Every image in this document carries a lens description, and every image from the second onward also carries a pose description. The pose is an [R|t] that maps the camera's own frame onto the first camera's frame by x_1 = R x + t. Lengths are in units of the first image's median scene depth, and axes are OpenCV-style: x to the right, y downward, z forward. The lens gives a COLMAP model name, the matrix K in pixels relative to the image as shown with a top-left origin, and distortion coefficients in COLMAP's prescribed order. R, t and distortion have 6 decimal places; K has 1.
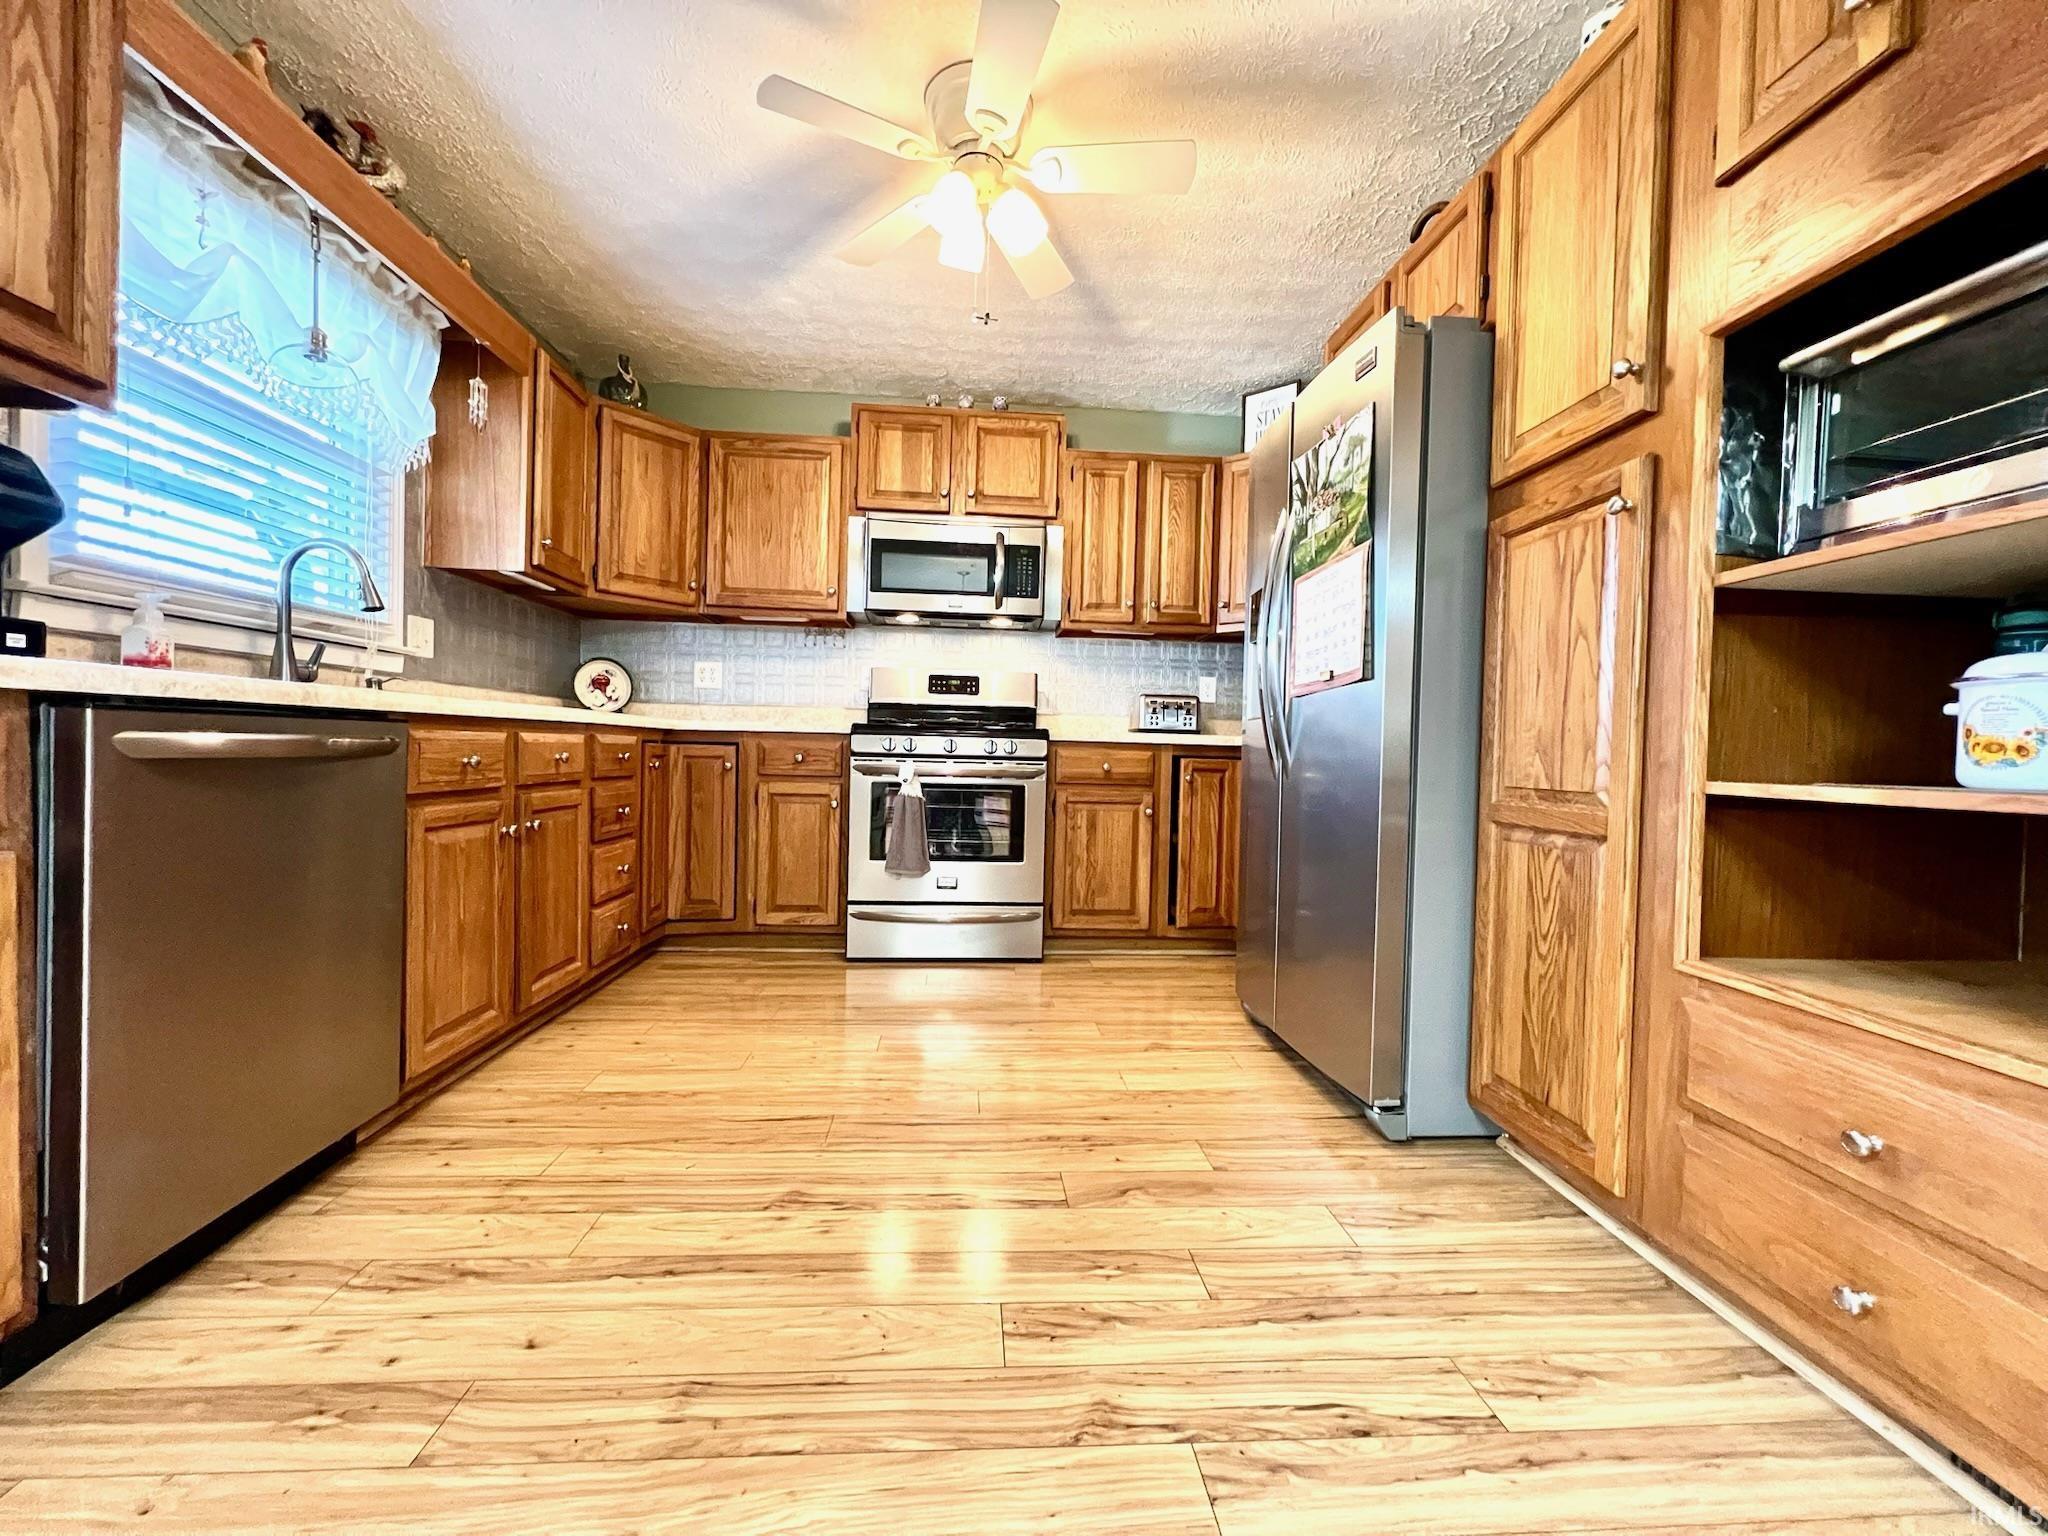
lens RADIAL K [[821.6, 0, 1024.0], [0, 821.6, 768.0], [0, 0, 1]] dist [-0.001605, 0.000275]
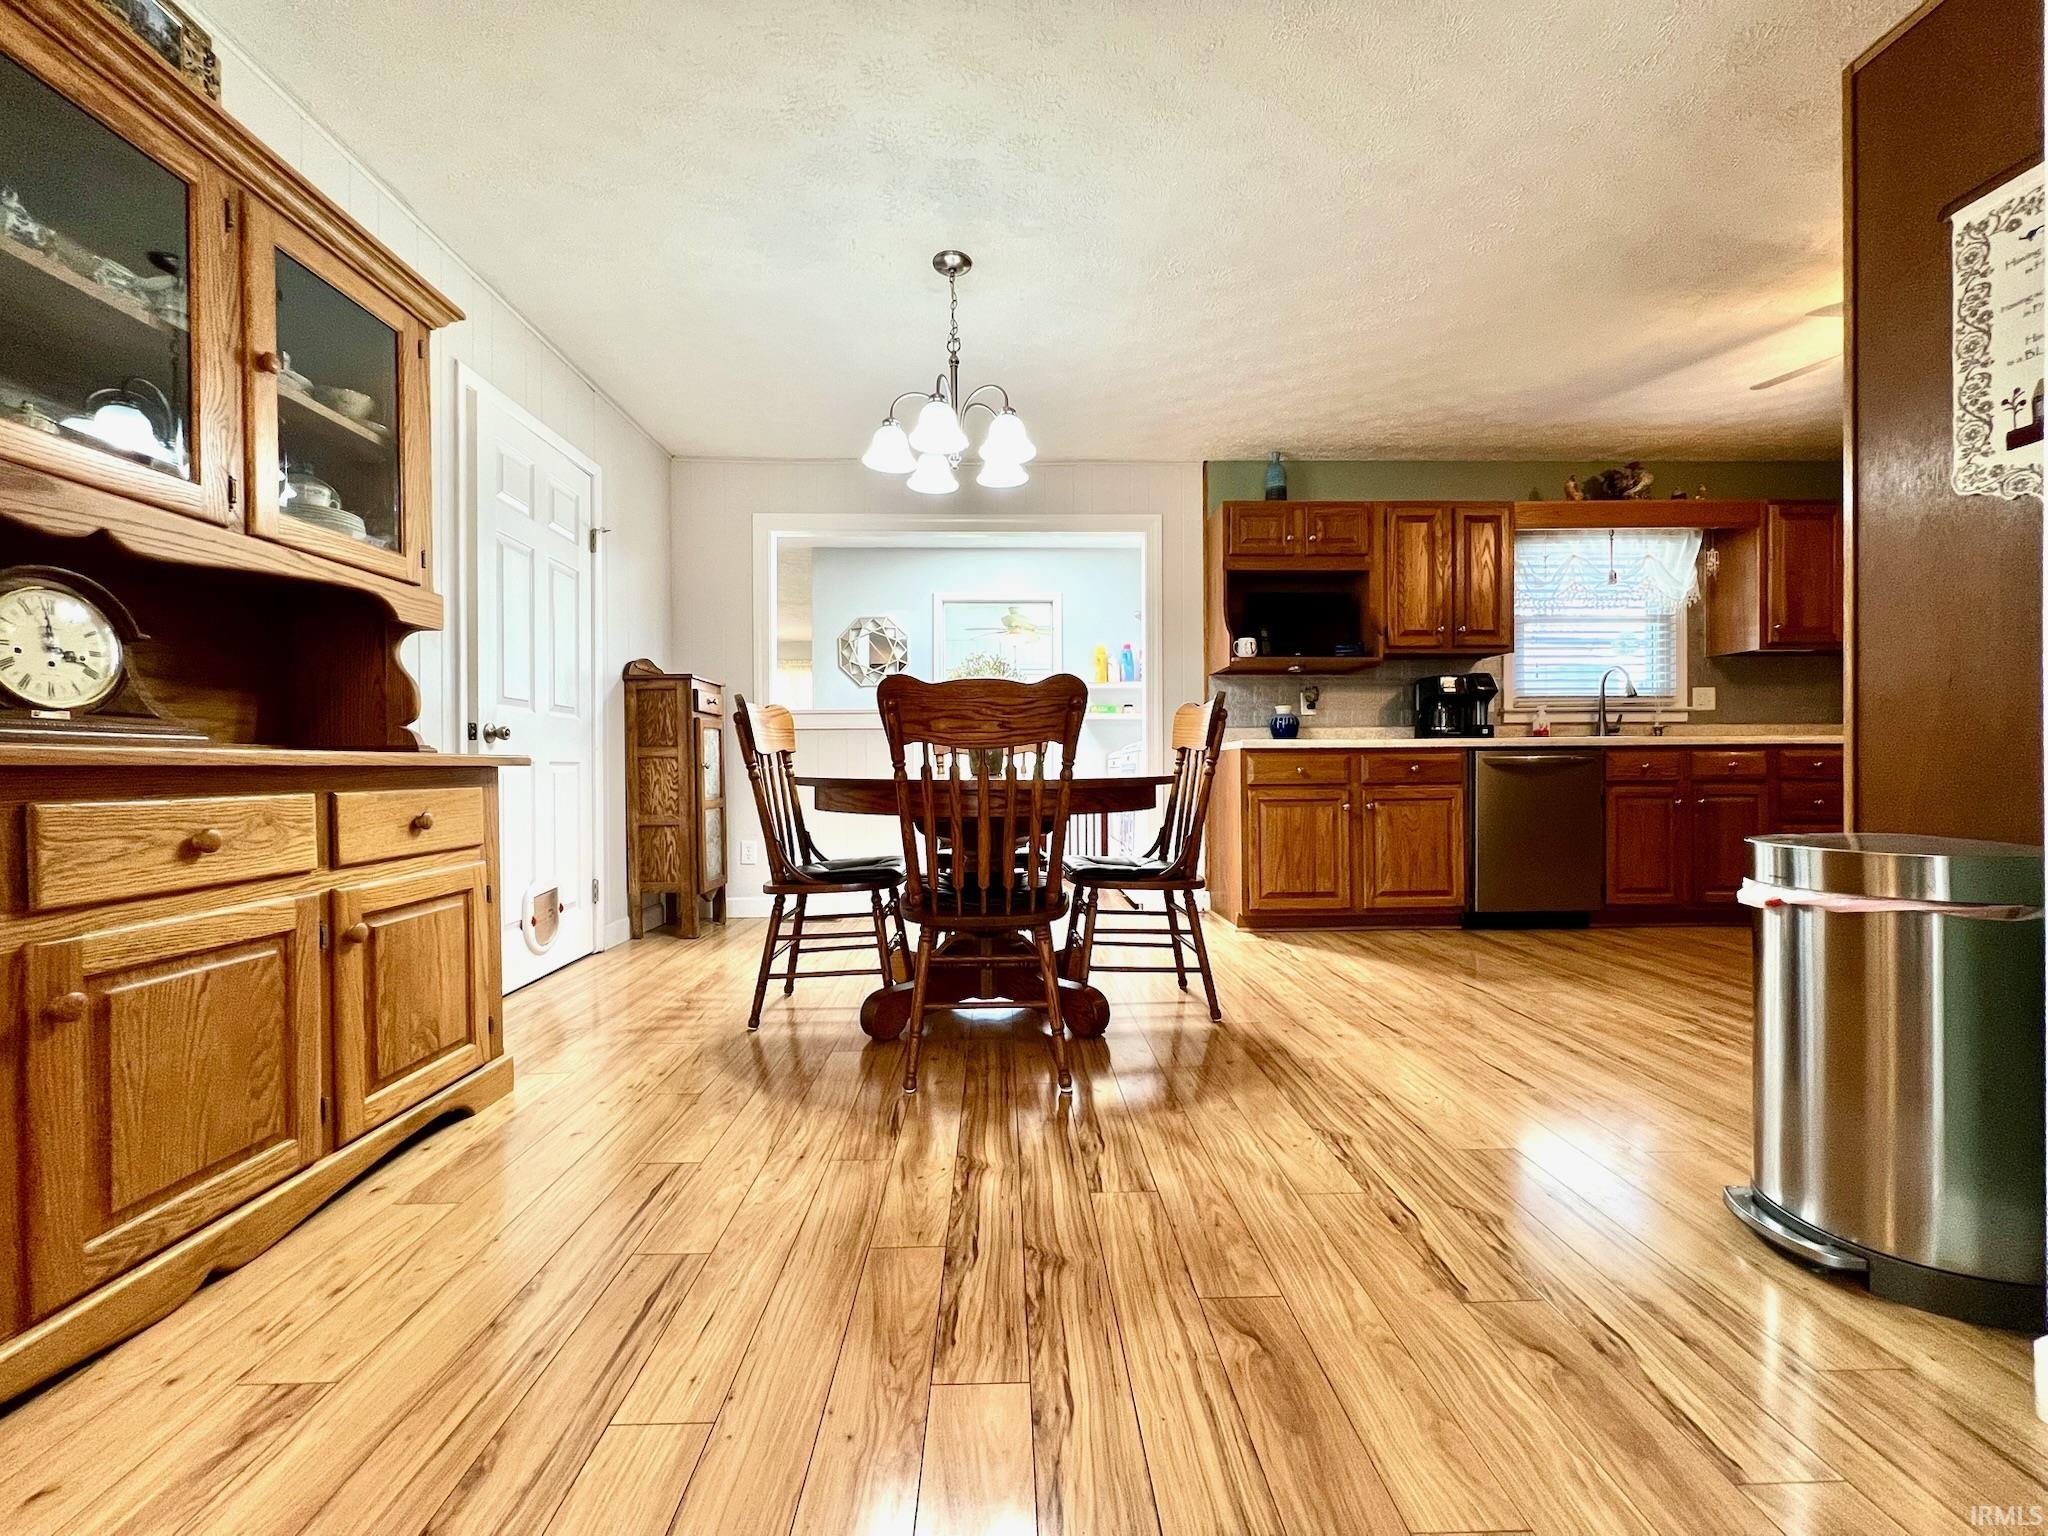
lens RADIAL K [[811.7, 0, 1024.0], [0, 811.7, 768.0], [0, 0, 1]] dist [-0.006341, 0.000008]
pose [[-0.038221, -0.022931, -0.999006, 1.329802], [-0.017845, 0.999593, -0.022262, 0.062988], [0.999110, 0.016976, -0.038615, -0.465267]]
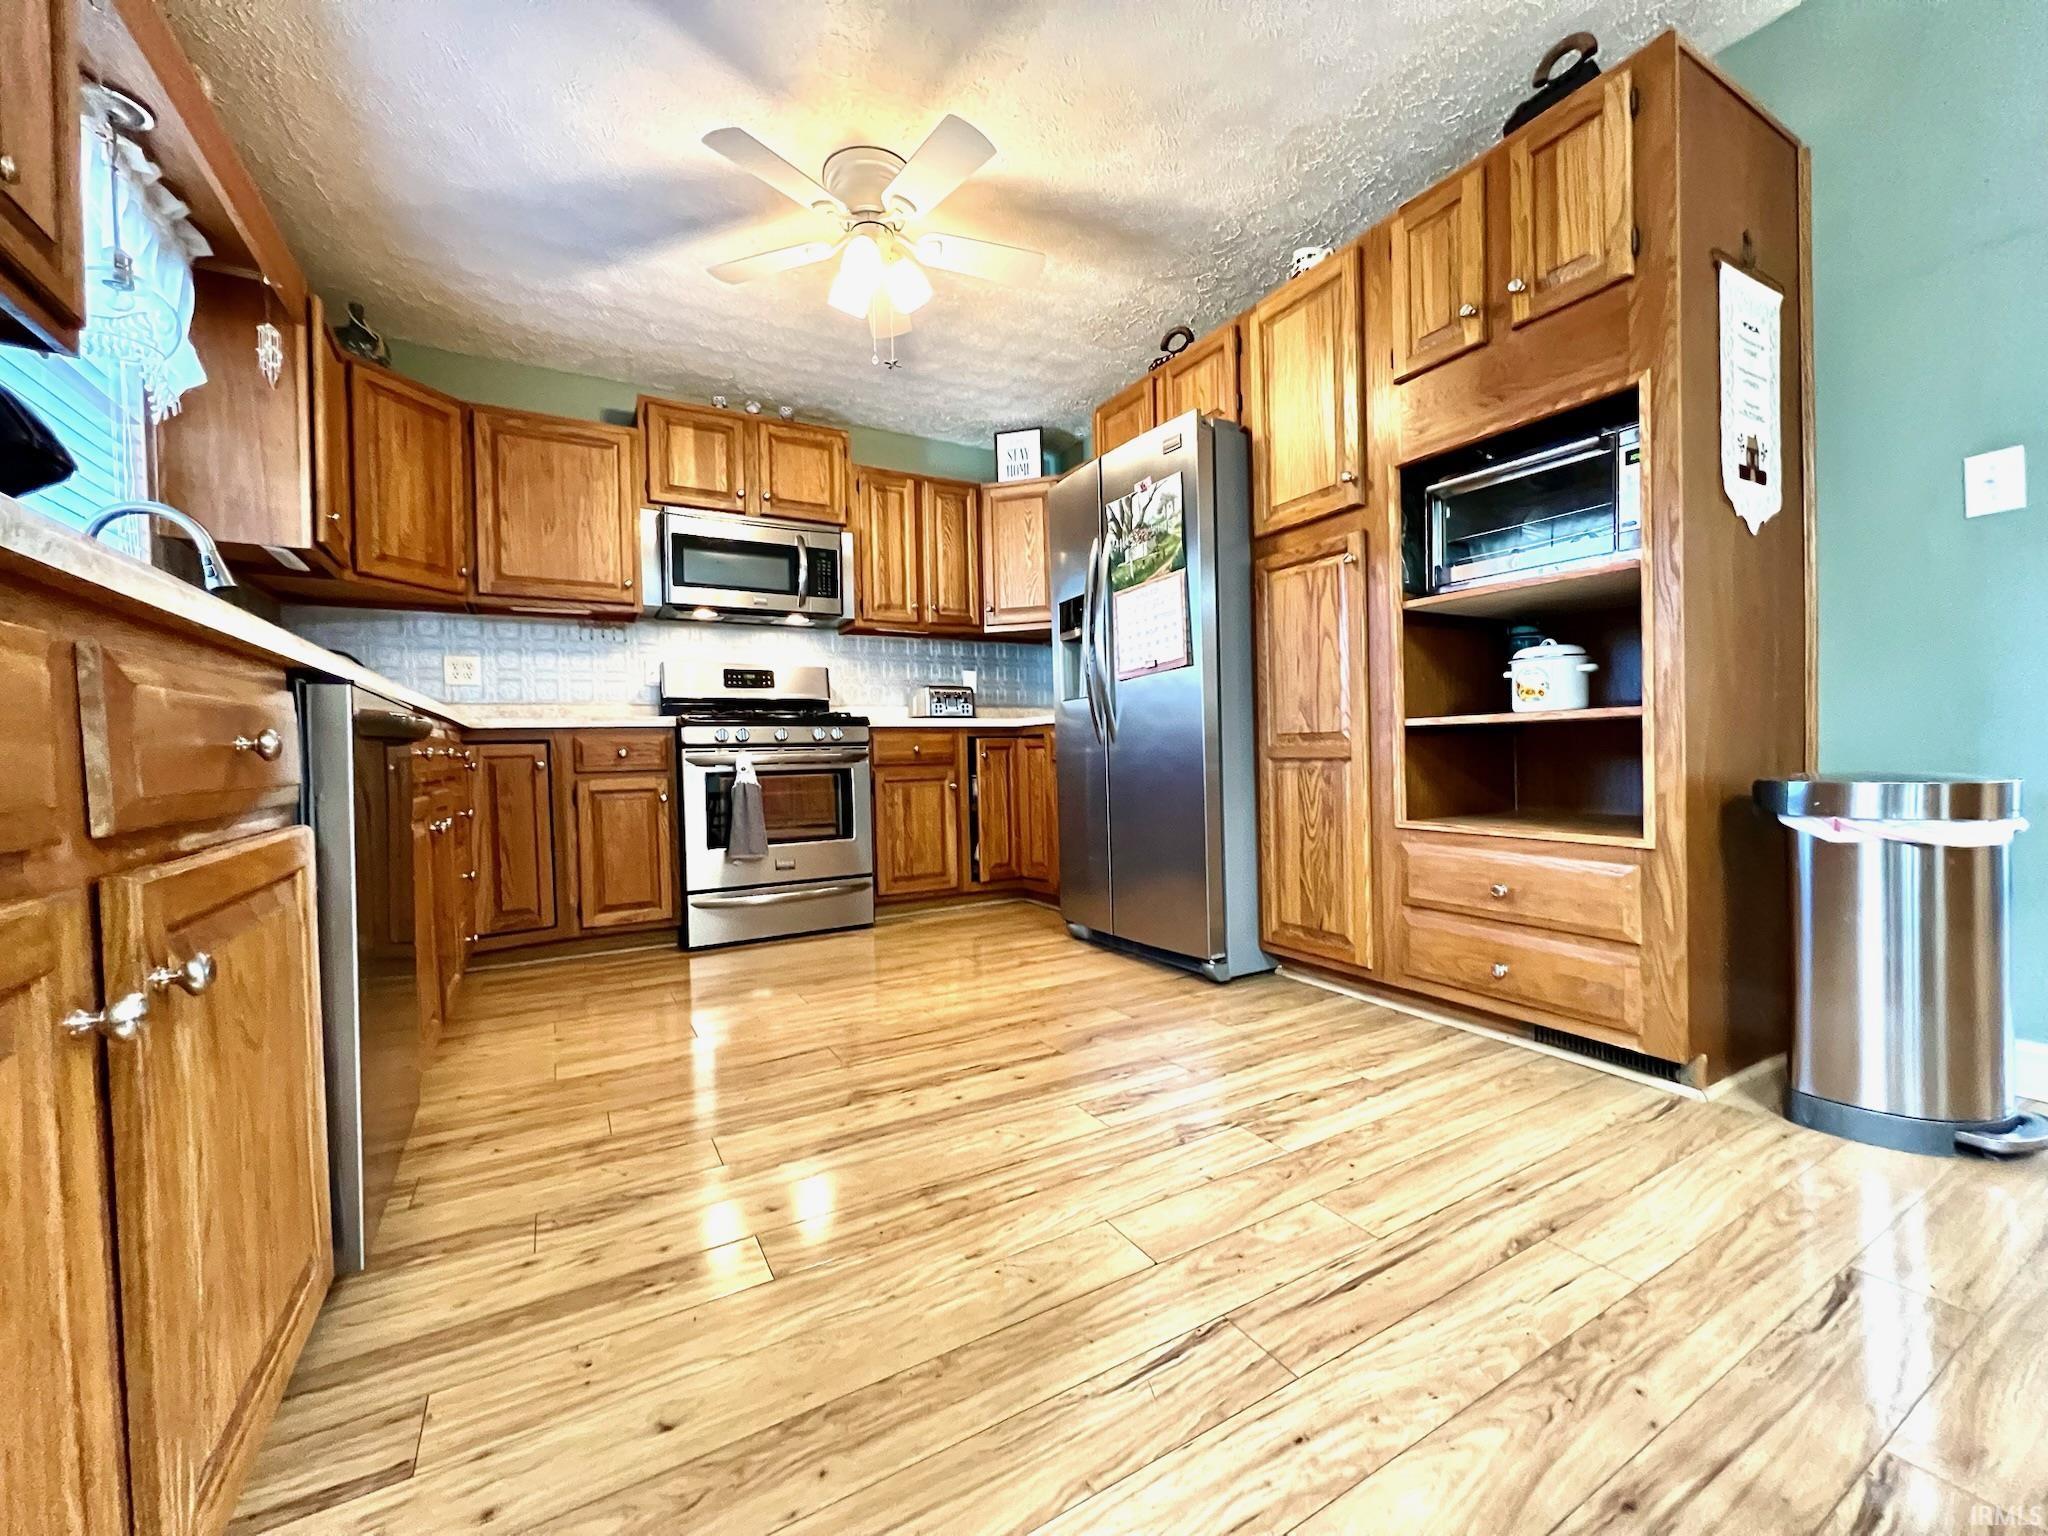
lens RADIAL K [[824.1, 0, 1024.0], [0, 824.1, 768.0], [0, 0, 1]] dist [-0.000776, 0.000090]
pose [[0.898535, -0.055457, 0.435384, -0.419480], [0.056704, 0.998340, 0.010139, 0.034908], [-0.435223, 0.015578, 0.900188, -0.146520]]
